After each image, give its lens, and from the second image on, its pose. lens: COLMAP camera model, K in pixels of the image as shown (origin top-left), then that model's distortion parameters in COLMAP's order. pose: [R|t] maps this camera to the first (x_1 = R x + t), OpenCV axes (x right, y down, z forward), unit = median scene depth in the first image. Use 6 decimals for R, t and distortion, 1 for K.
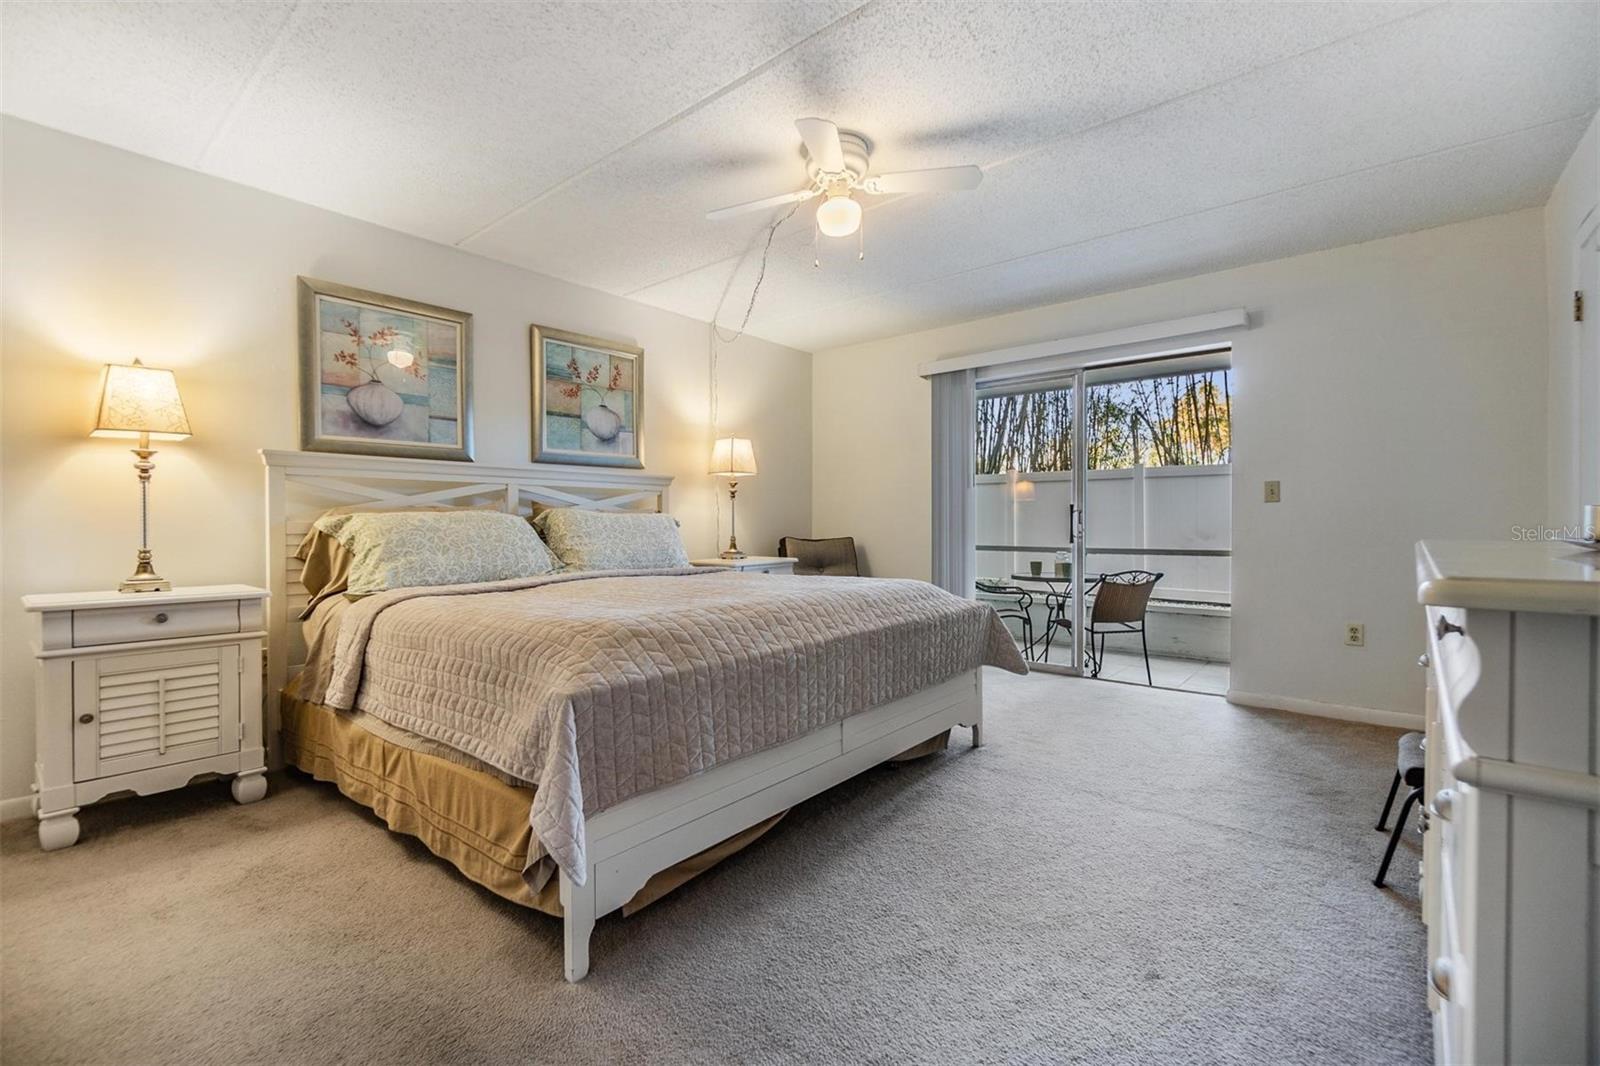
lens RADIAL K [[664.2, 0, 794.0], [0, 664.2, 523.8], [0, 0, 1]] dist [-0.001080, -0.000155]
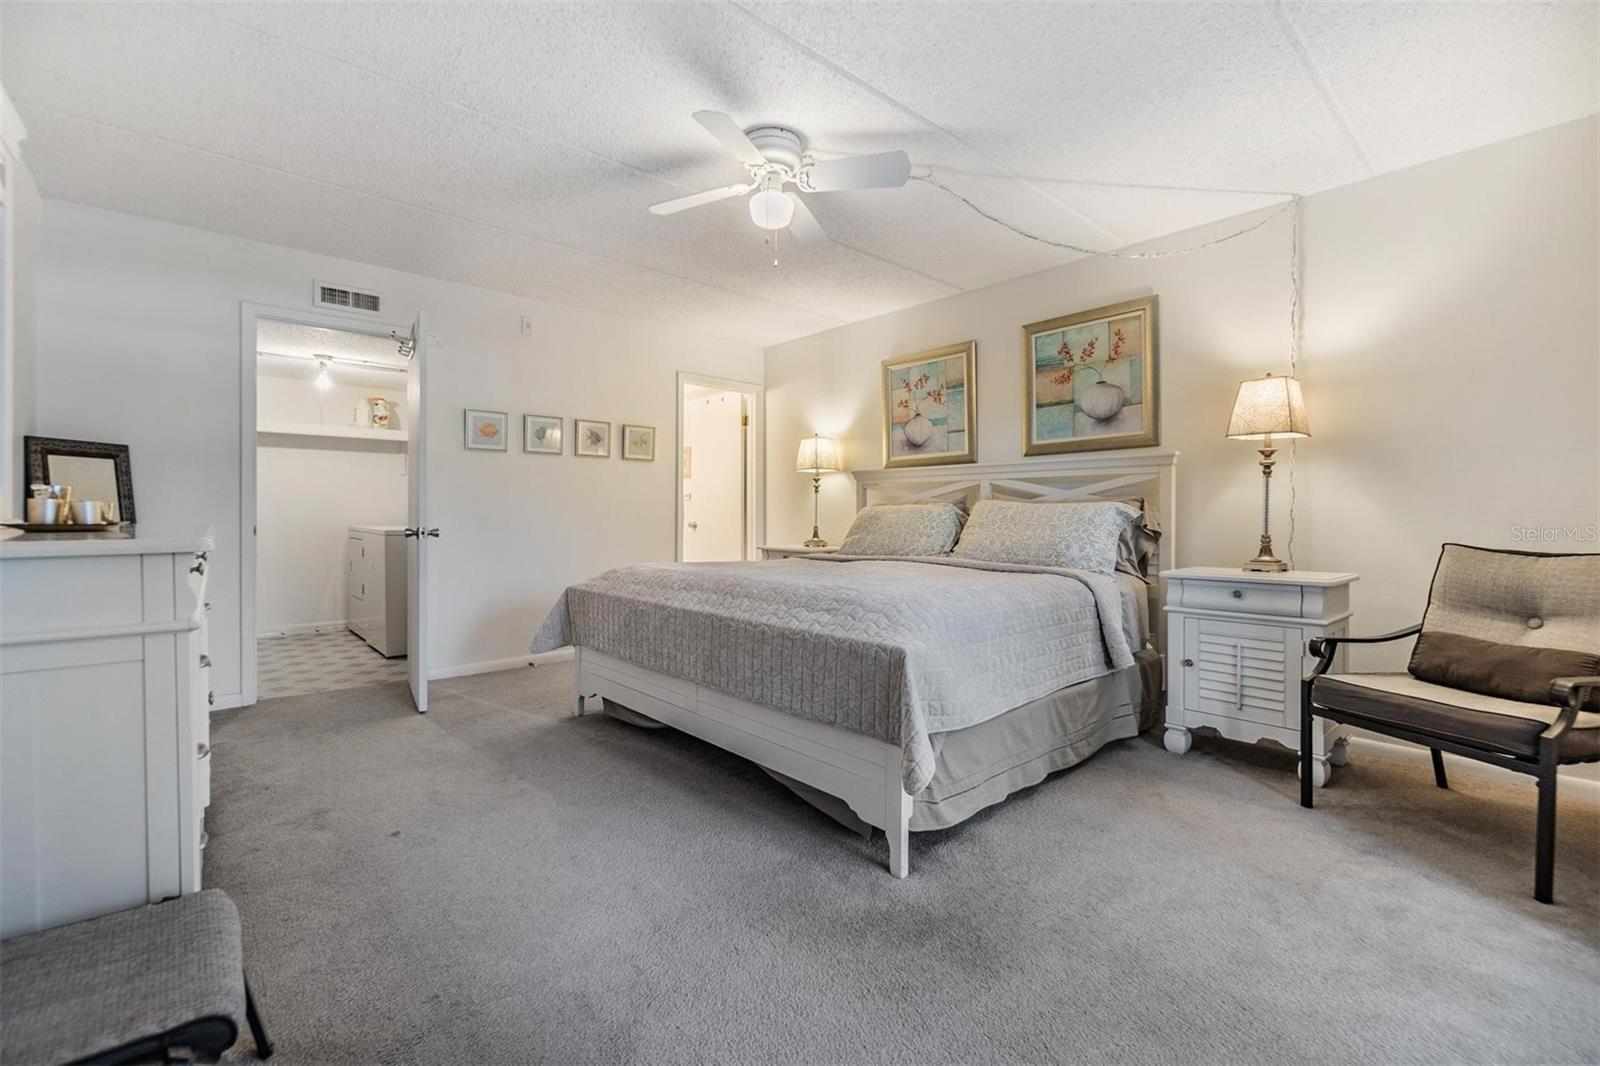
lens RADIAL K [[698.0, 0, 799.0], [0, 698.0, 517.0], [0, 0, 1]] dist [-0.001835, -0.000515]
pose [[-0.113365, 0.007047, -0.993528, 0.714780], [0.000308, 0.999975, 0.007057, -0.003749], [0.993553, 0.000494, -0.113364, 0.730310]]
